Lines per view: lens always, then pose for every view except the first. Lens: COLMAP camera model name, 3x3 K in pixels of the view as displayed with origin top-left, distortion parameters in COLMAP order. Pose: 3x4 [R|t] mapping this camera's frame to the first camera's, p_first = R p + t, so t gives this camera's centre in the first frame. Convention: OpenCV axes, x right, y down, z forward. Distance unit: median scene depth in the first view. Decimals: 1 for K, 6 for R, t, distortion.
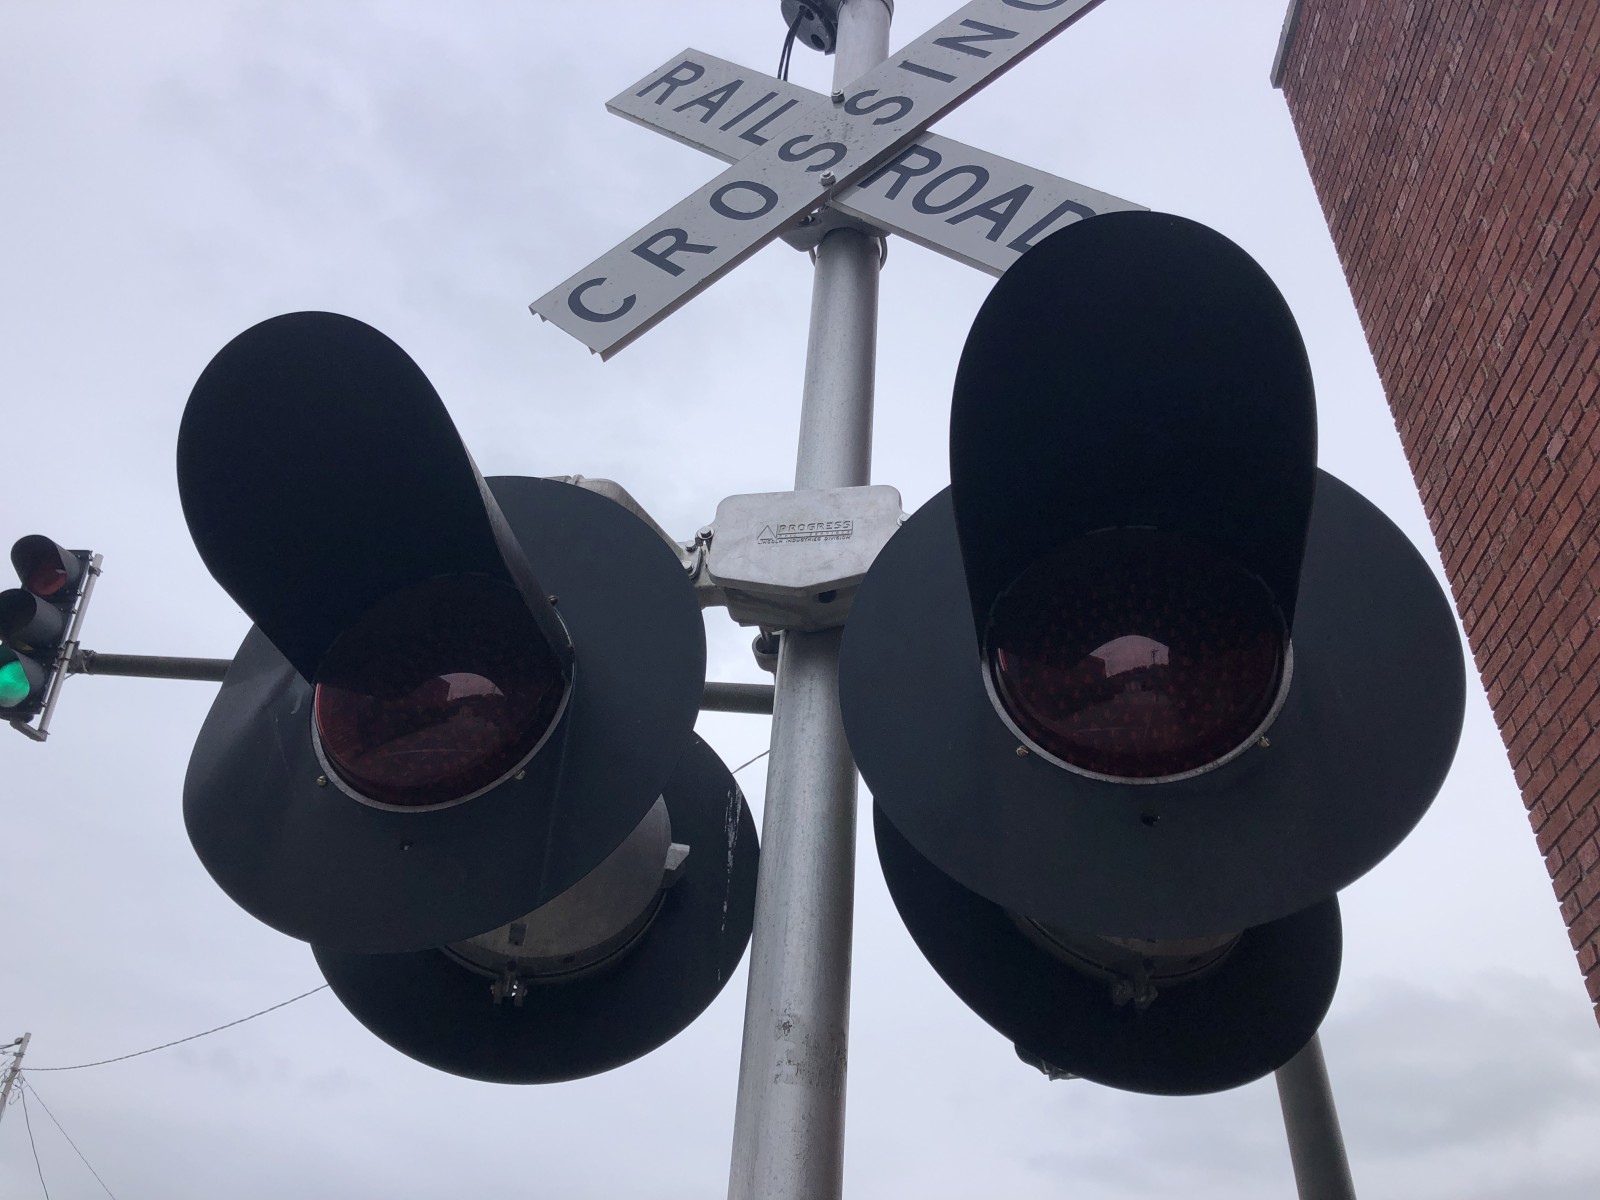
lens RADIAL K [[1290.8, 0, 800.0], [0, 1290.8, 600.0], [0, 0, 1]] dist [0.099492, -0.135888]
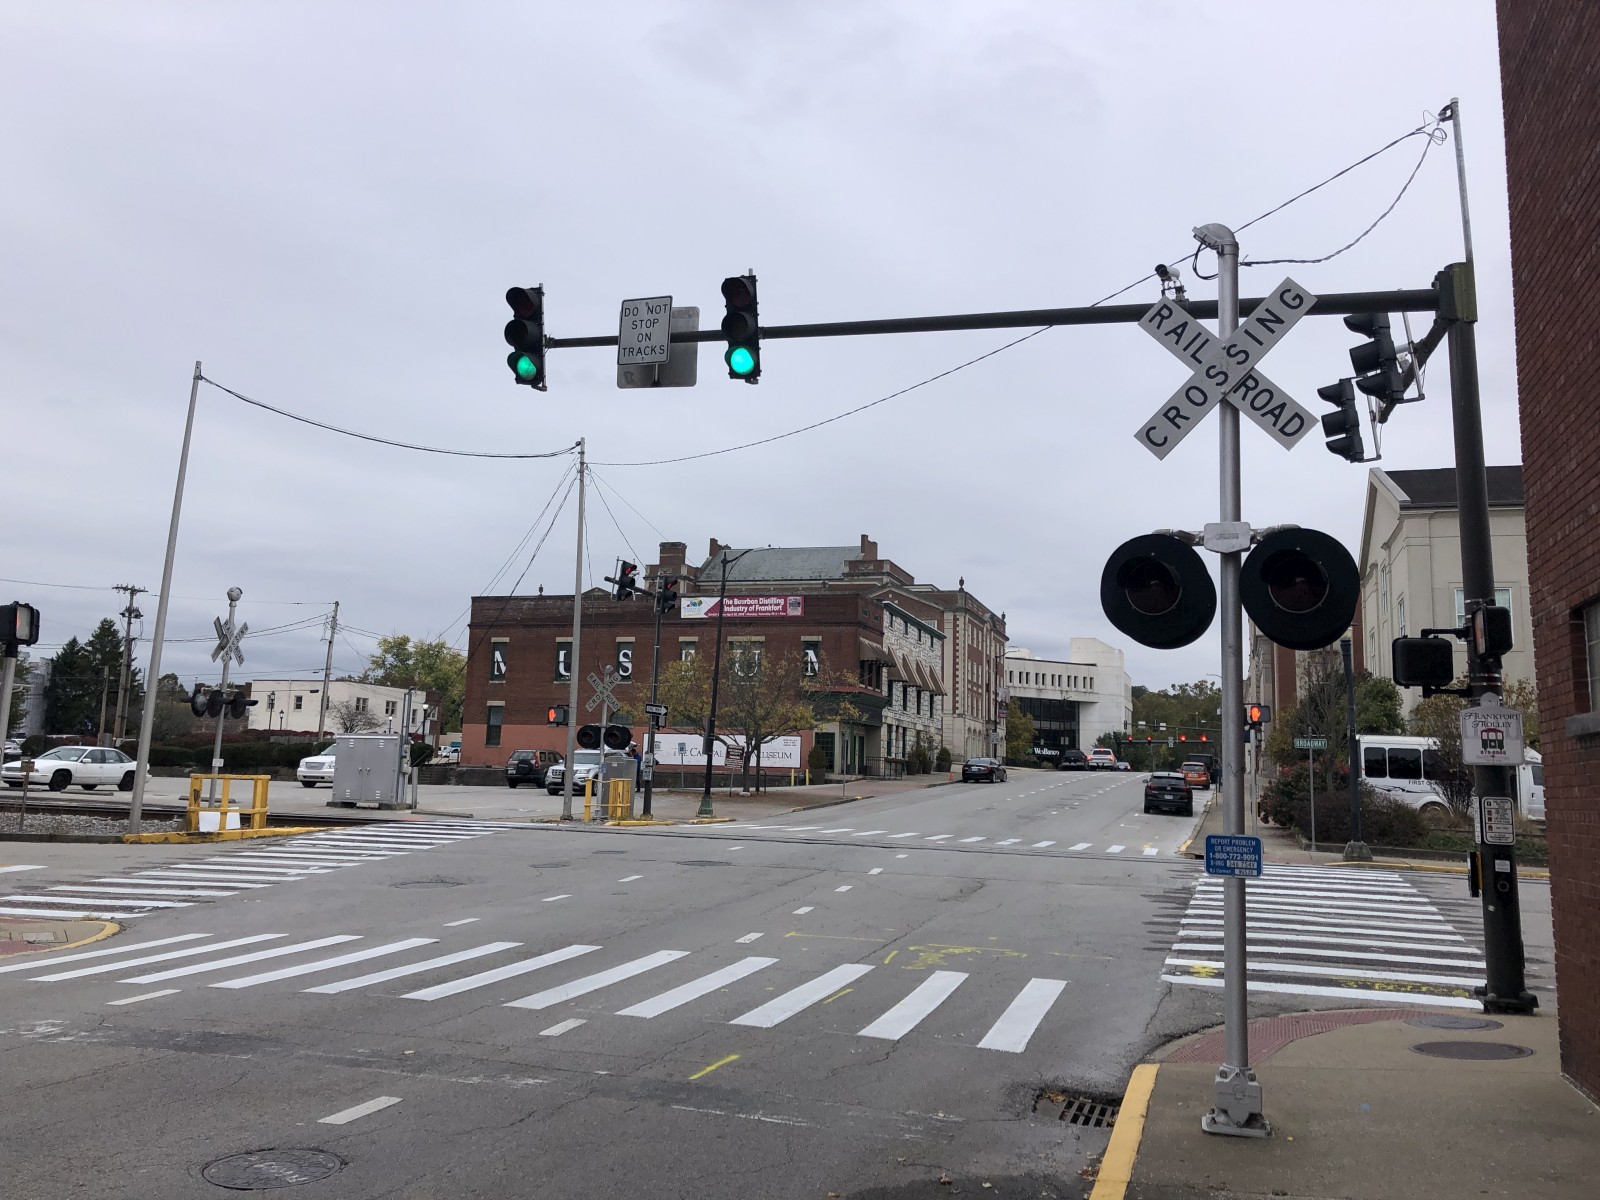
lens RADIAL K [[1307.5, 0, 791.3], [0, 1307.5, 576.4], [0, 0, 1]] dist [0.020821, -0.012474]
pose [[0.962188, -0.062161, -0.265199, -0.181901], [0.184082, 0.866020, 0.464891, -1.678919], [0.200770, -0.496131, 0.844716, -2.297983]]
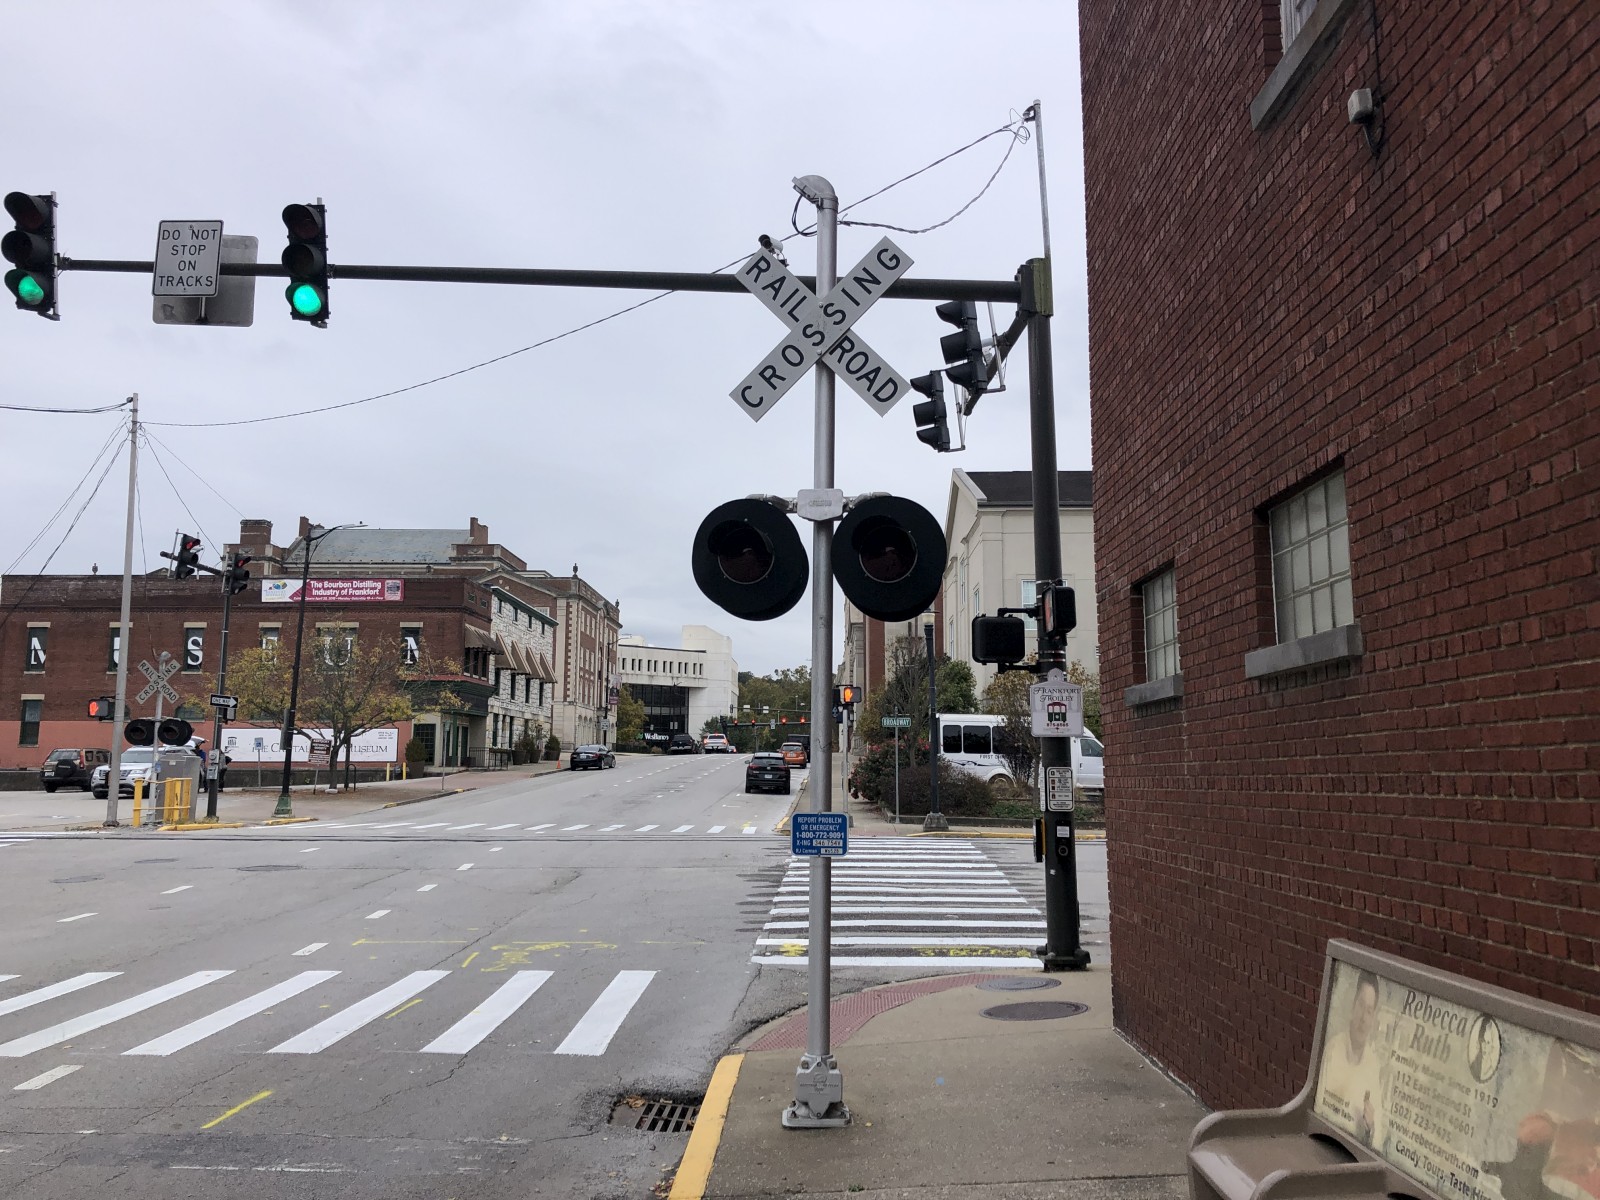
lens RADIAL K [[1290.8, 0, 800.0], [0, 1290.8, 600.0], [0, 0, 1]] dist [0.099492, -0.135888]
pose [[0.998556, -0.044807, 0.029630, -0.147762], [0.022940, 0.854456, 0.519017, -1.455142], [-0.048573, -0.517587, 0.854251, -2.031398]]
